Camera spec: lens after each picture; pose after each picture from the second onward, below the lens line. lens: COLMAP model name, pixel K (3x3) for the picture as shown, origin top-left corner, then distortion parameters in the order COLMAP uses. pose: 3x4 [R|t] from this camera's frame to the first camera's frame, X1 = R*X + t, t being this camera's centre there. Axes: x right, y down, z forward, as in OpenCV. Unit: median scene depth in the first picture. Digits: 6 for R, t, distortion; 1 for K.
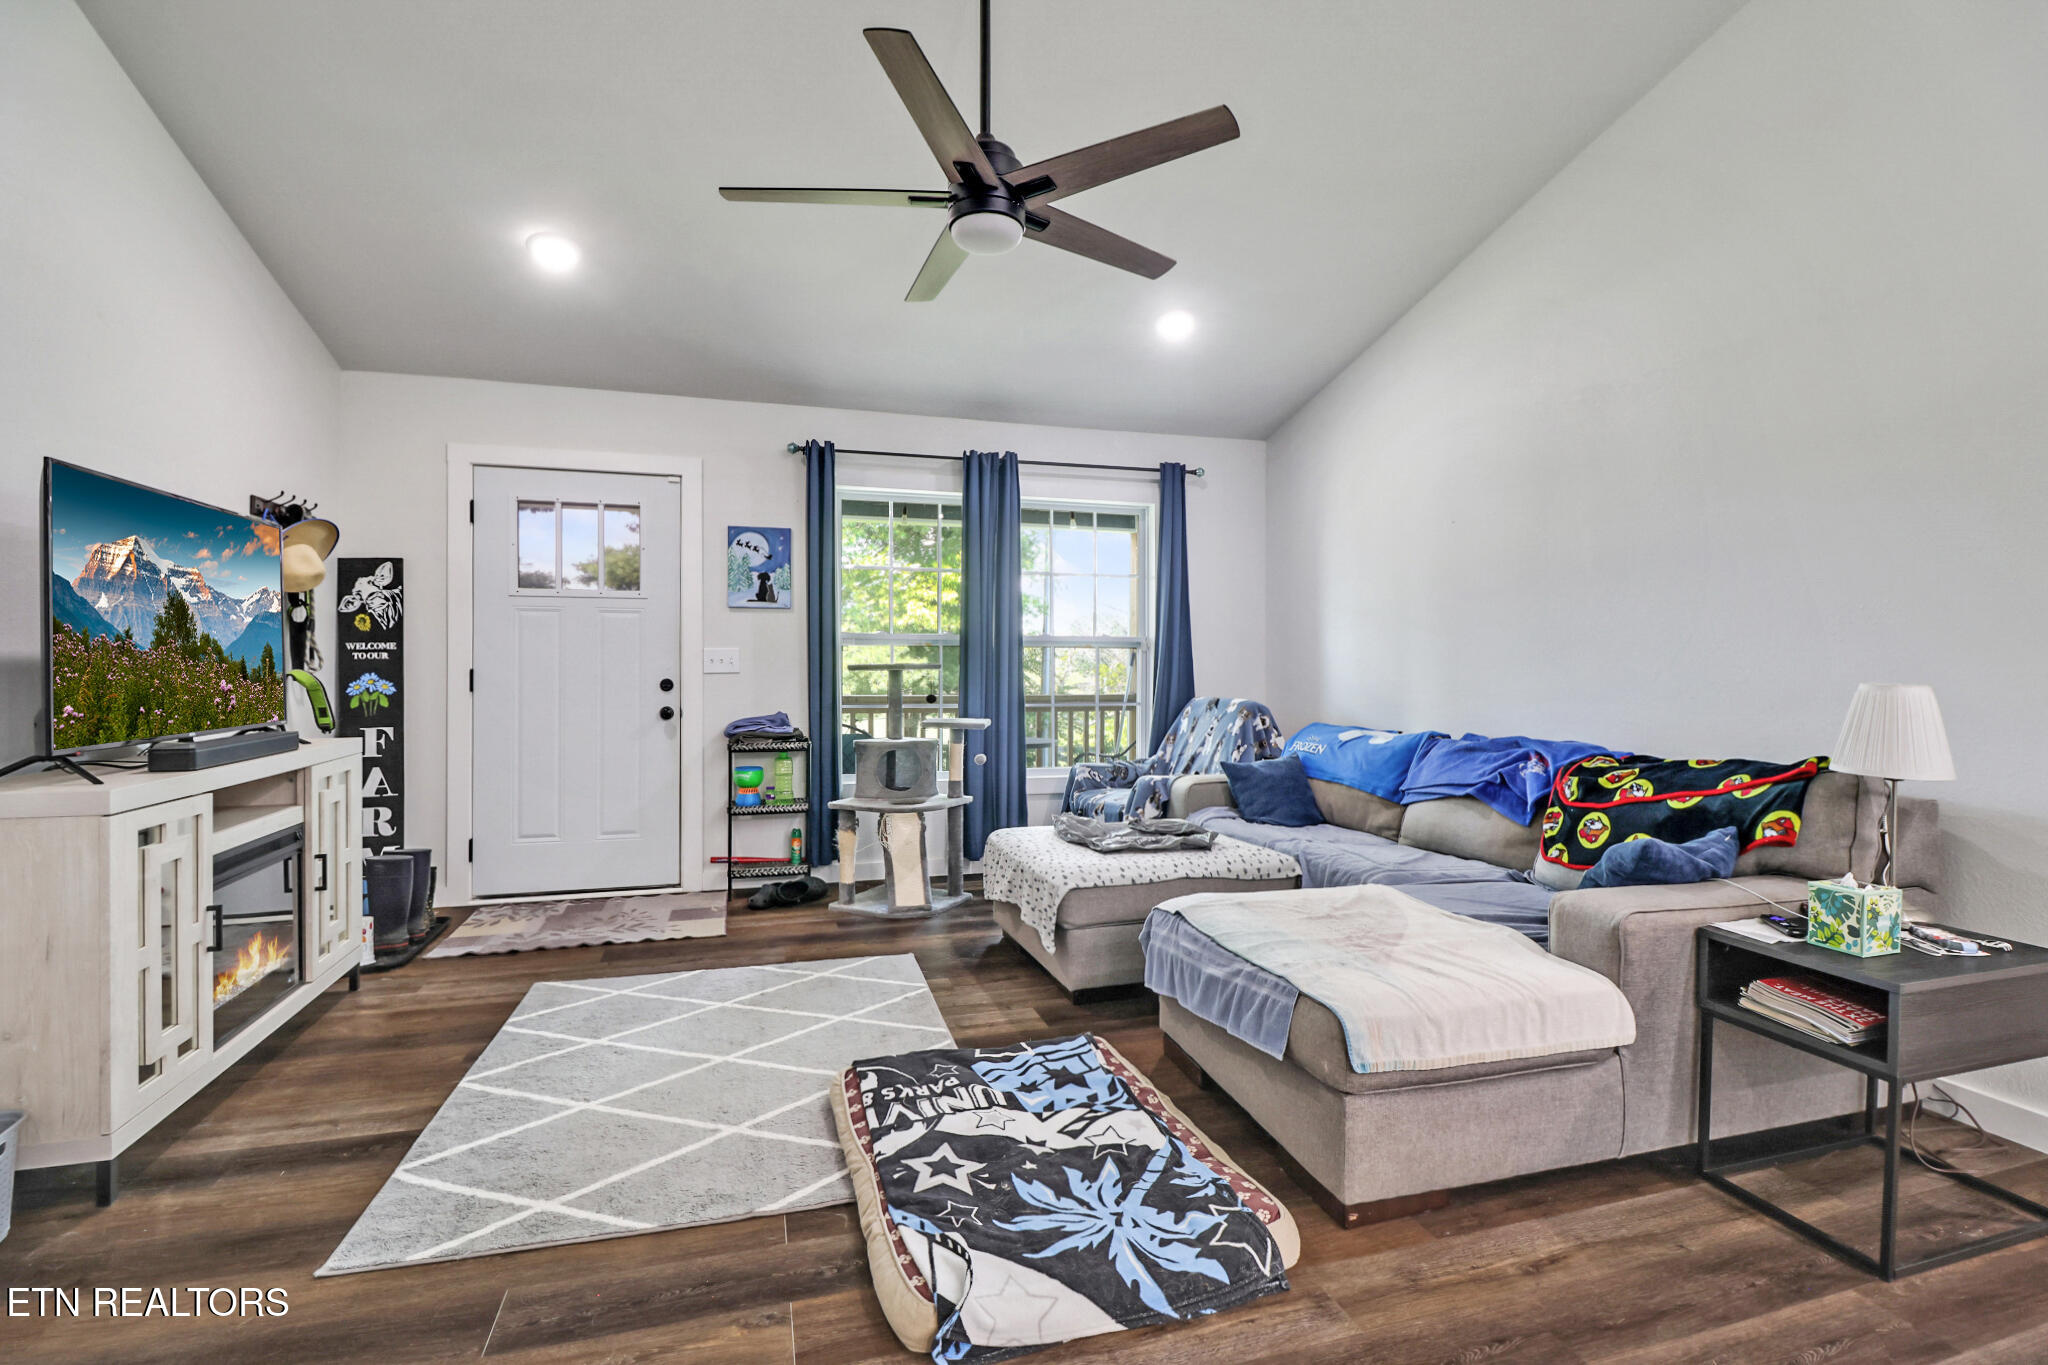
lens RADIAL K [[950.8, 0, 1033.0], [0, 950.8, 675.8], [0, 0, 1]] dist [-0.012855, 0.000534]
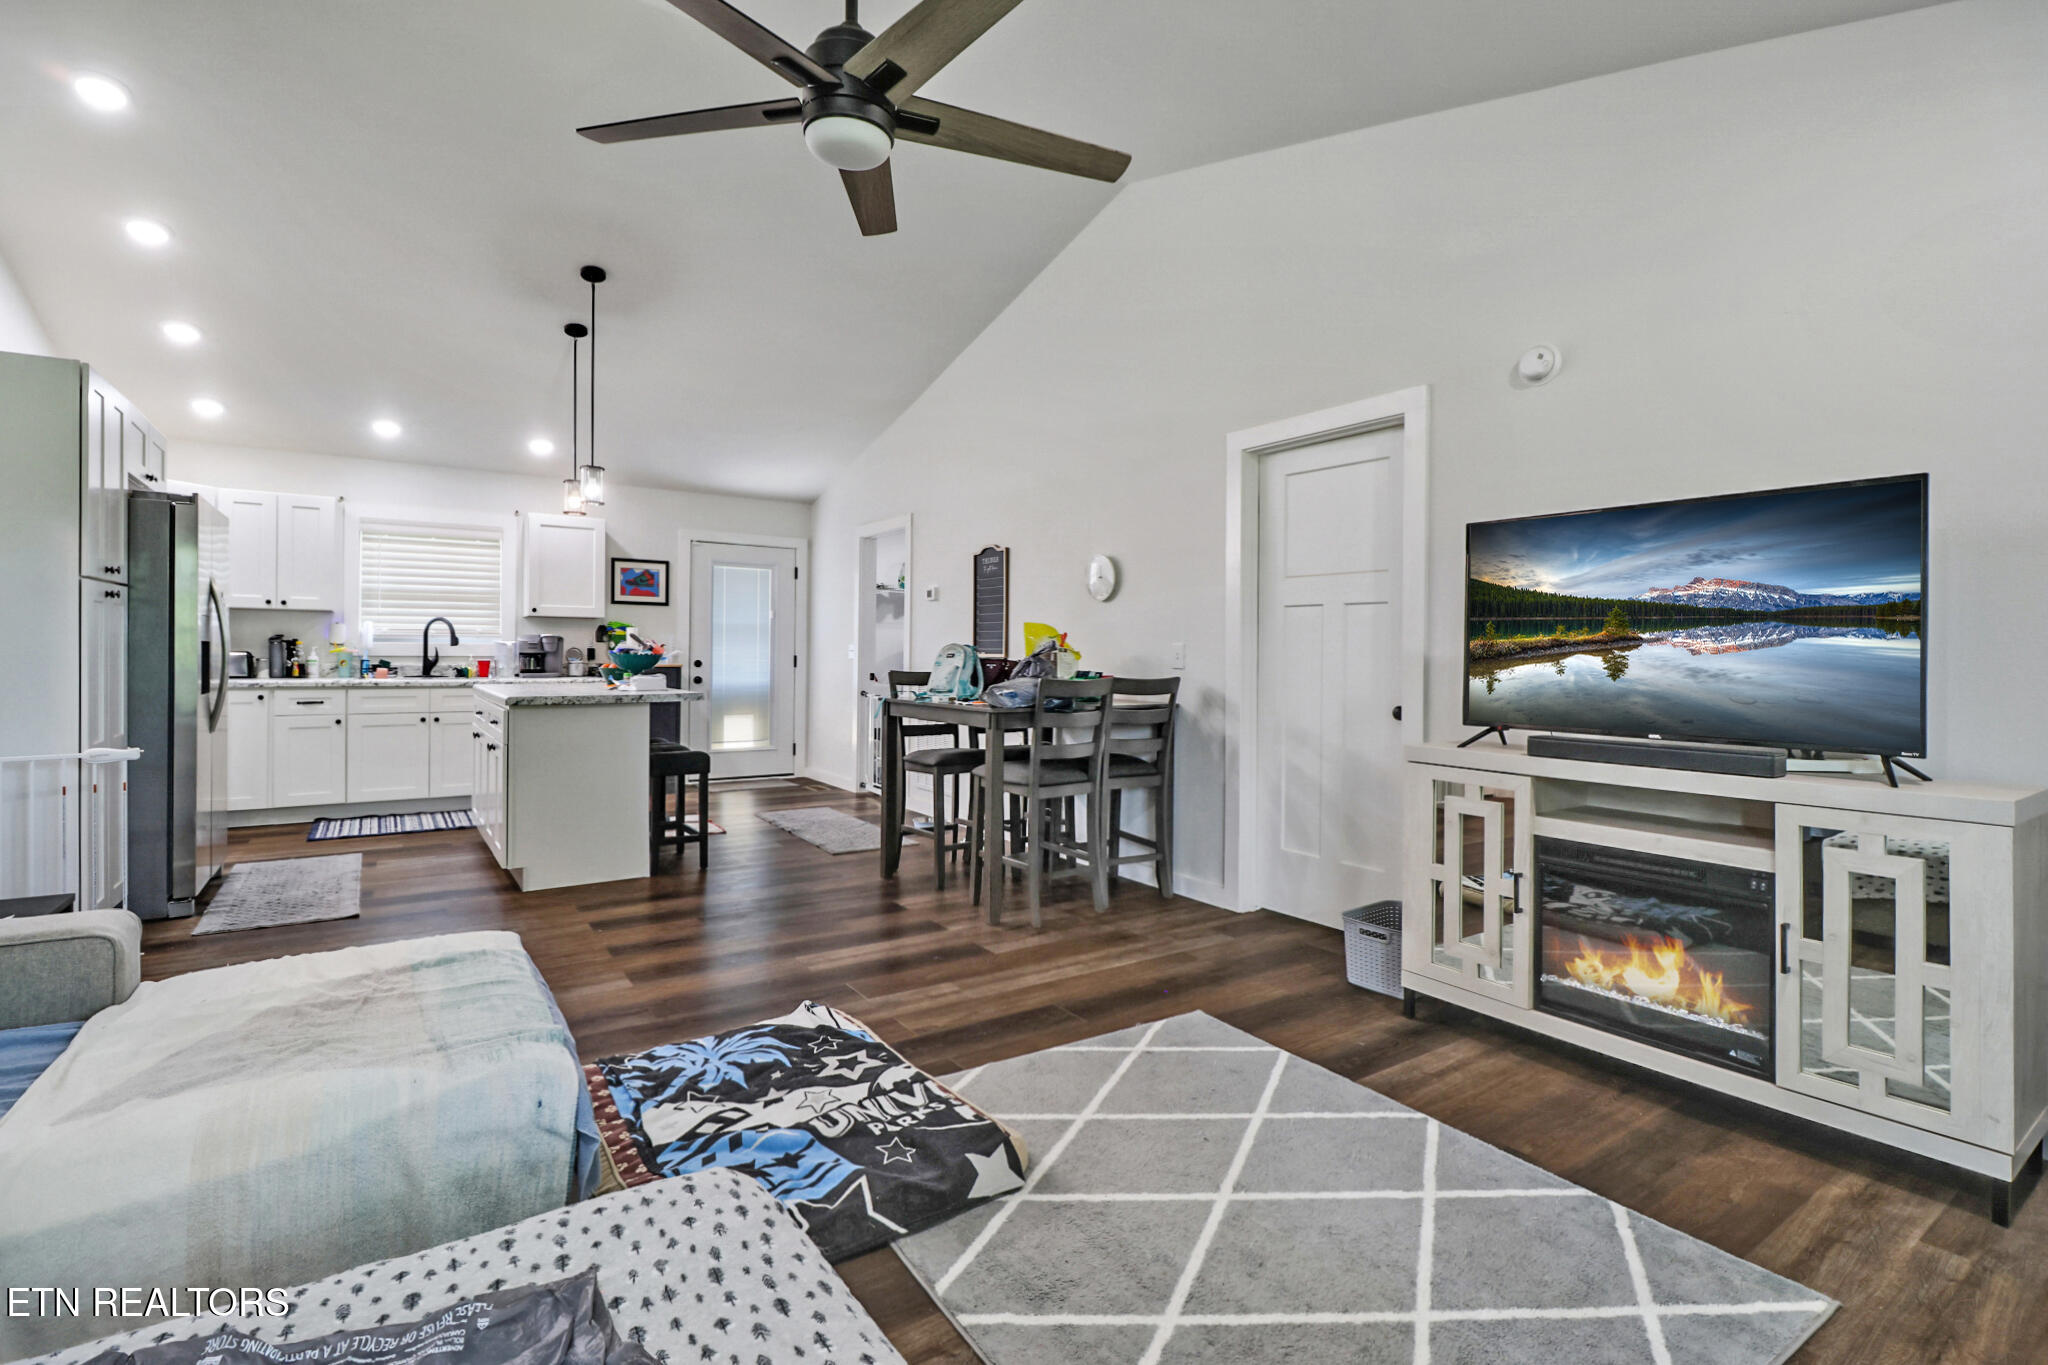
lens RADIAL K [[950.8, 0, 1046.4], [0, 950.8, 655.3], [0, 0, 1]] dist [-0.012855, 0.000534]
pose [[-0.948466, -0.014409, -0.316552, 0.054756], [-0.018187, 0.999794, 0.008982, -0.025515], [0.316358, 0.014276, -0.948532, 2.033109]]
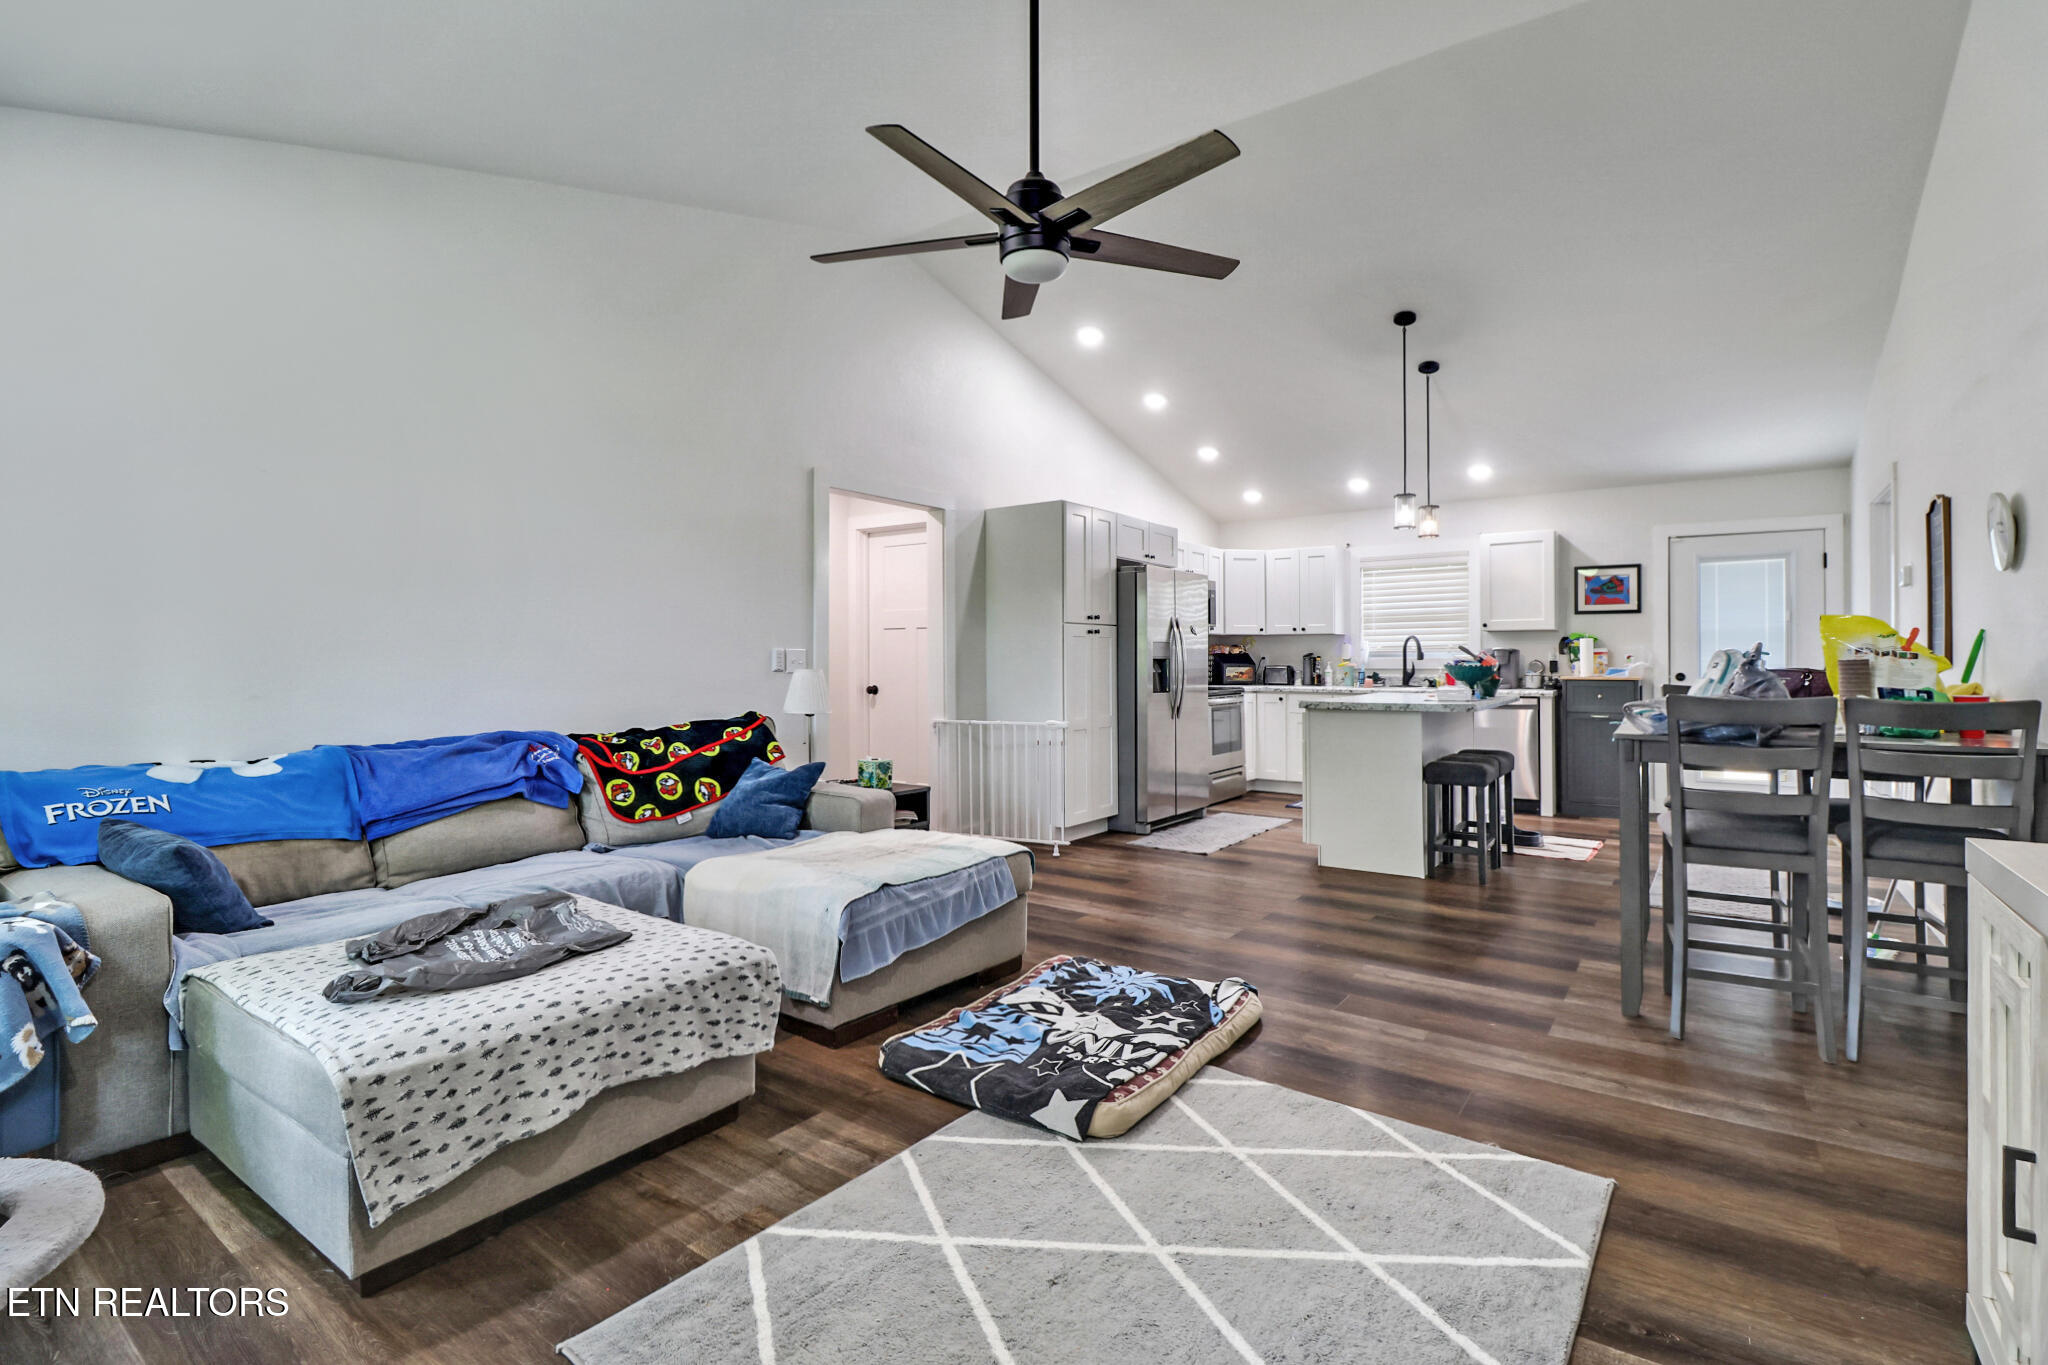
lens RADIAL K [[950.8, 0, 1032.6], [0, 950.8, 664.1], [0, 0, 1]] dist [-0.012855, 0.000534]
pose [[-0.615722, -0.007382, 0.787929, -0.984647], [0.004085, 0.999913, 0.012561, -0.027812], [-0.787953, 0.010953, -0.615638, 1.826328]]
